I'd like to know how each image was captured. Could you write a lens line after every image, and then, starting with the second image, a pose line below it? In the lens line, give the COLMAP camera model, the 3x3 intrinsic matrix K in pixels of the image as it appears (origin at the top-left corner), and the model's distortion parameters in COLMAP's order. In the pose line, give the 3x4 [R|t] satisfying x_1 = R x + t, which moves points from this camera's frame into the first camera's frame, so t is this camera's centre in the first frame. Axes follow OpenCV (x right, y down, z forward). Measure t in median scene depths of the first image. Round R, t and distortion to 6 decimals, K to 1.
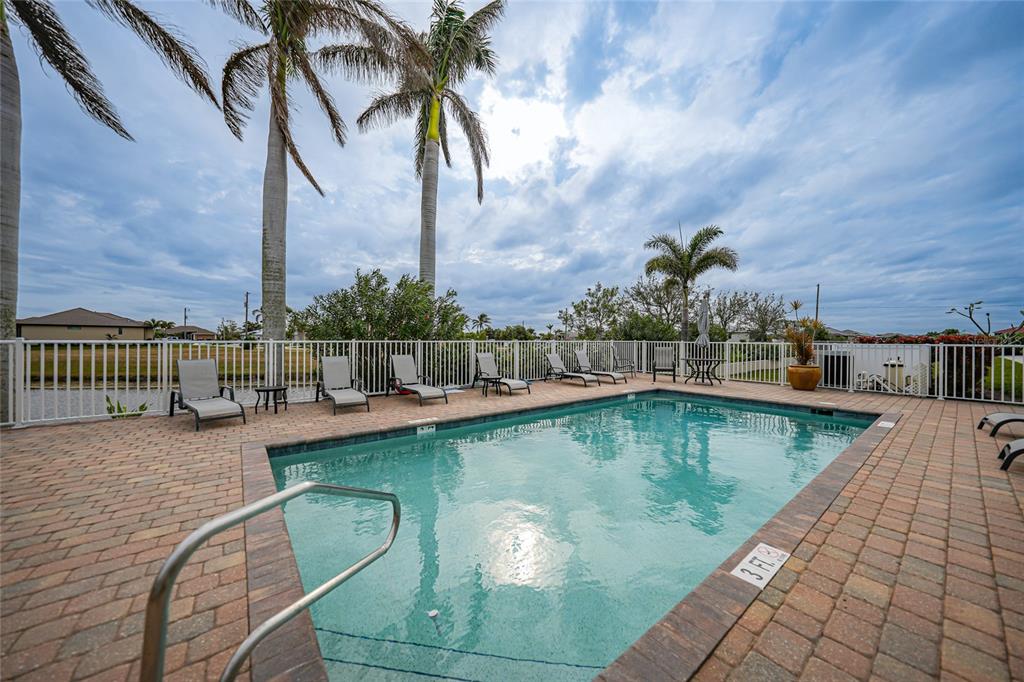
lens RADIAL K [[359.5, 0, 510.8], [0, 359.5, 344.5], [0, 0, 1]] dist [-0.024892, 0.004071]
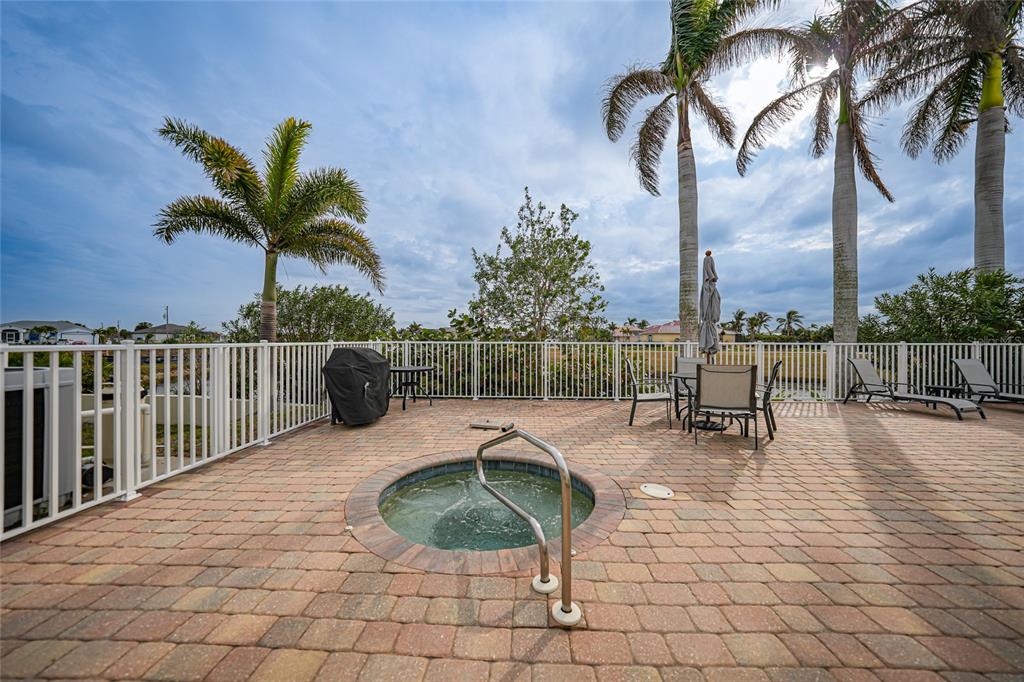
lens RADIAL K [[359.5, 0, 511.7], [0, 359.5, 343.7], [0, 0, 1]] dist [-0.024892, 0.004071]
pose [[0.762576, 0.003996, -0.646886, -0.428058], [-0.009404, 0.999944, -0.004910, 0.003562], [0.646830, 0.009828, 0.762571, -0.286506]]
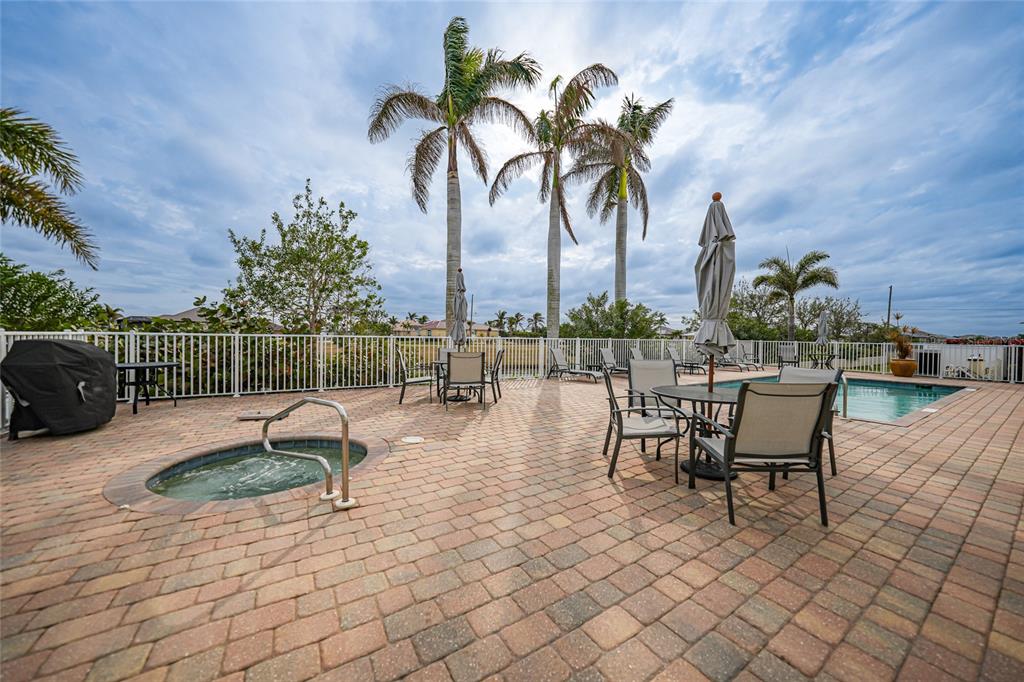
lens RADIAL K [[359.5, 0, 512.9], [0, 359.5, 336.7], [0, 0, 1]] dist [-0.024892, 0.004071]
pose [[0.994212, 0.009936, -0.106978, -0.378948], [-0.011672, 0.999810, -0.015615, 0.005692], [0.106803, 0.016773, 0.994139, -0.369611]]
